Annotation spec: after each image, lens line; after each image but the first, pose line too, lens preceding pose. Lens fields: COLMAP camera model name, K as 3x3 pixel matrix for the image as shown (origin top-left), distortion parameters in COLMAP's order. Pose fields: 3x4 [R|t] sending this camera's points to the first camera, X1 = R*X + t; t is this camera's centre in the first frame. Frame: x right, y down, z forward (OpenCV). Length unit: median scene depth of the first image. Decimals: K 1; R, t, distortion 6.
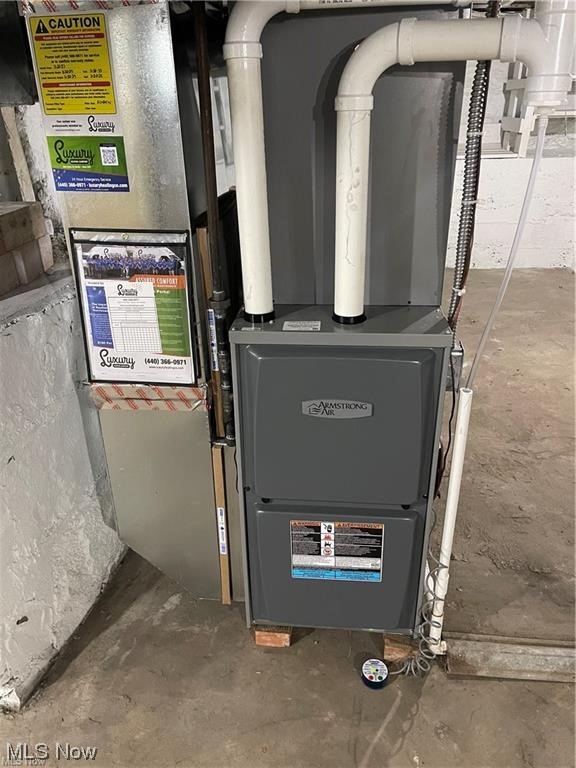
lens RADIAL K [[563.4, 0, 285.9], [0, 563.4, 385.4], [0, 0, 1]] dist [0.023698, -0.000456]
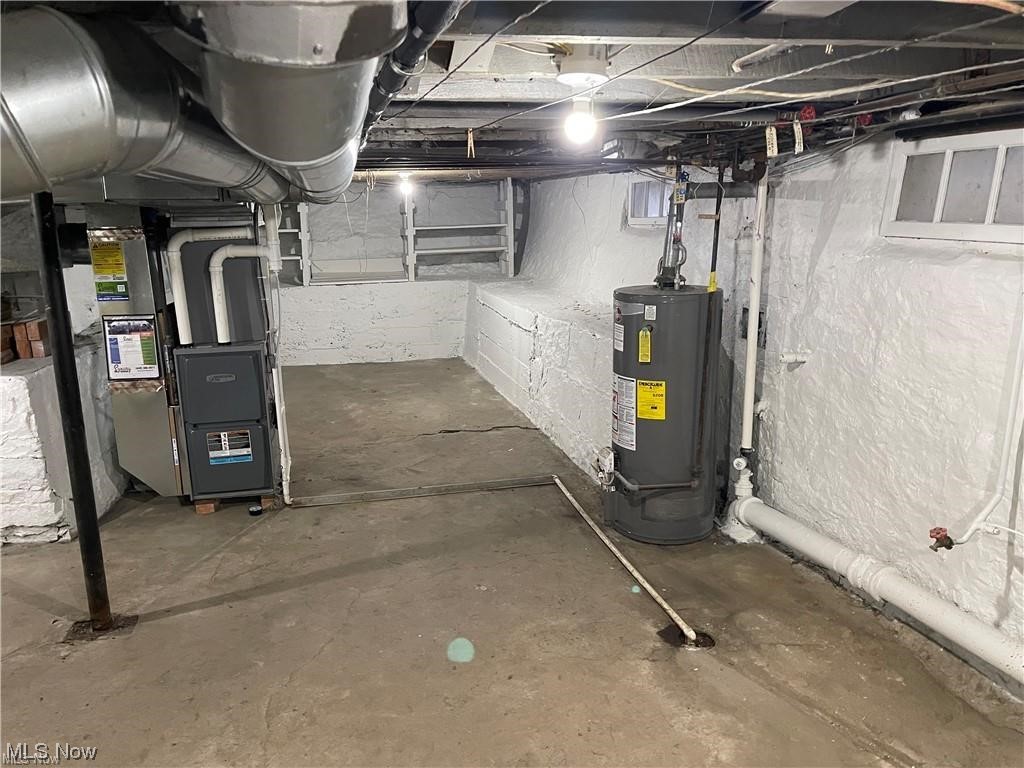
lens RADIAL K [[751.2, 0, 512.6], [0, 751.2, 384.6], [0, 0, 1]] dist [0.023698, -0.000456]
pose [[0.954513, -0.068755, 0.290134, 0.343540], [0.137263, 0.965136, -0.222869, 0.968824], [-0.264696, 0.252556, 0.930673, -2.409135]]
